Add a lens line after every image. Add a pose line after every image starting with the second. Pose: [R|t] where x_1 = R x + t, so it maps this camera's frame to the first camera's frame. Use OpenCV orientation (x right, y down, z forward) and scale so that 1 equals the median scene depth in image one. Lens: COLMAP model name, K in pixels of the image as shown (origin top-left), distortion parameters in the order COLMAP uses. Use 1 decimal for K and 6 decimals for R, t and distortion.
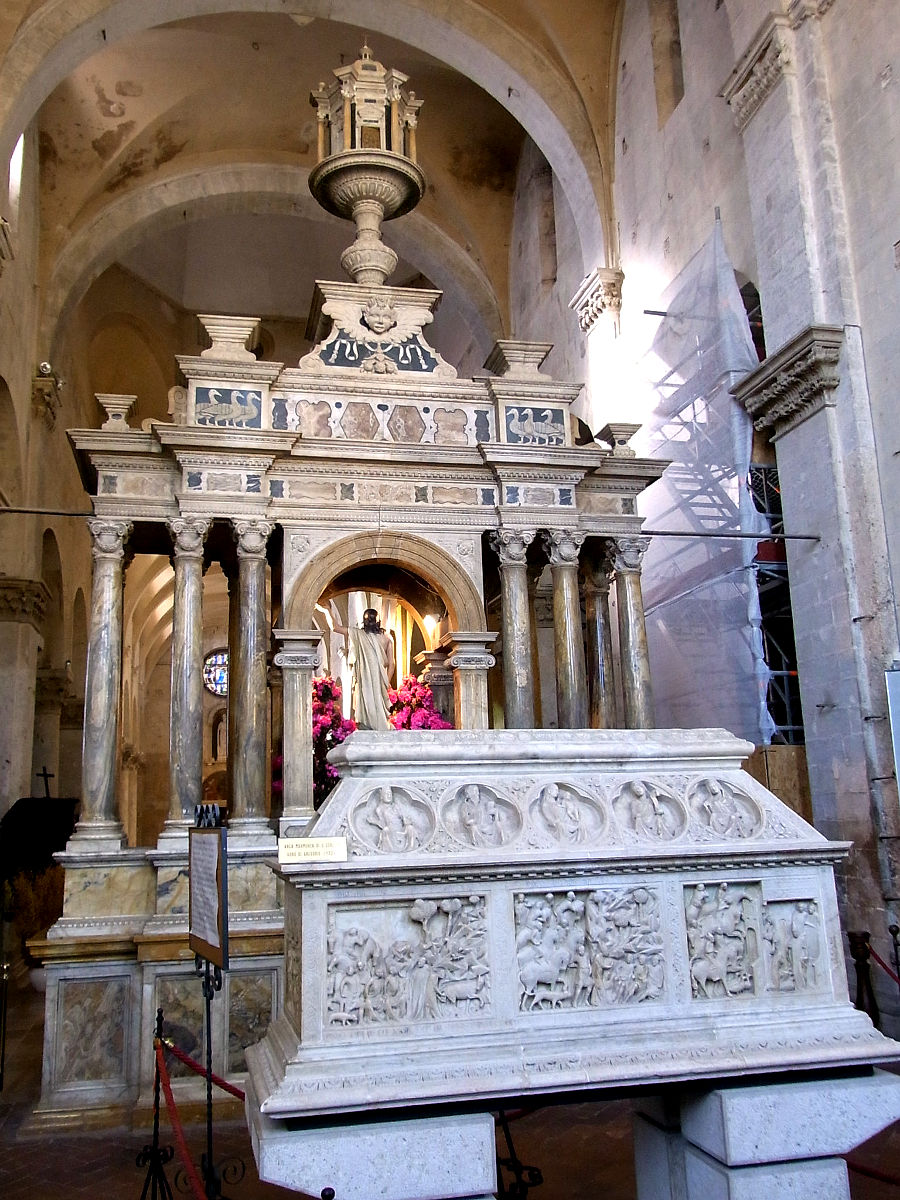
lens RADIAL K [[1047.0, 0, 449.4], [0, 1047.0, 583.3], [0, 0, 1]] dist [-0.007354, 0.003808]
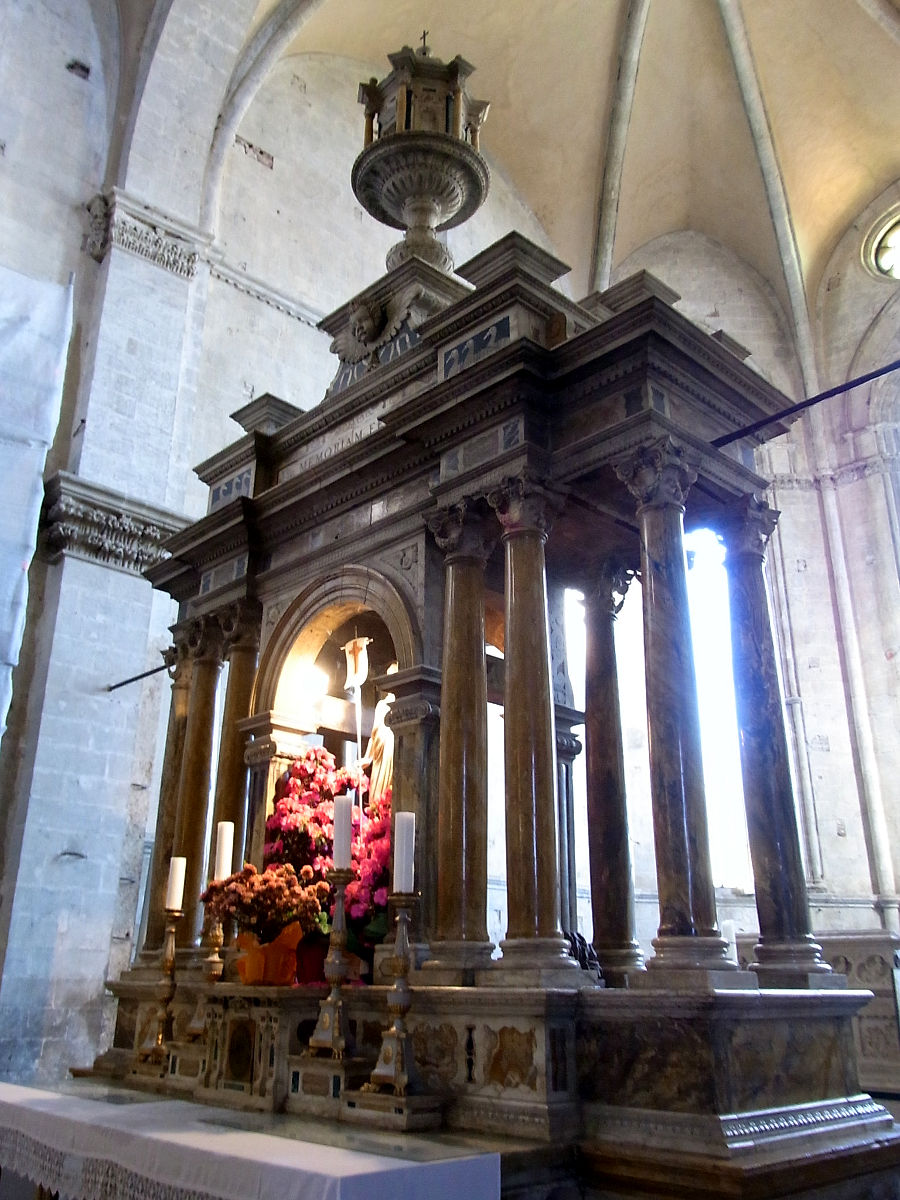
lens RADIAL K [[1056.1, 0, 450.0], [0, 1056.1, 600.0], [0, 0, 1]] dist [-0.058289, 0.006131]
pose [[-0.512069, 0.320925, 0.796738, -1.855098], [-0.177282, 0.868118, -0.463618, 0.842250], [-0.840450, -0.378652, -0.387642, 3.326914]]
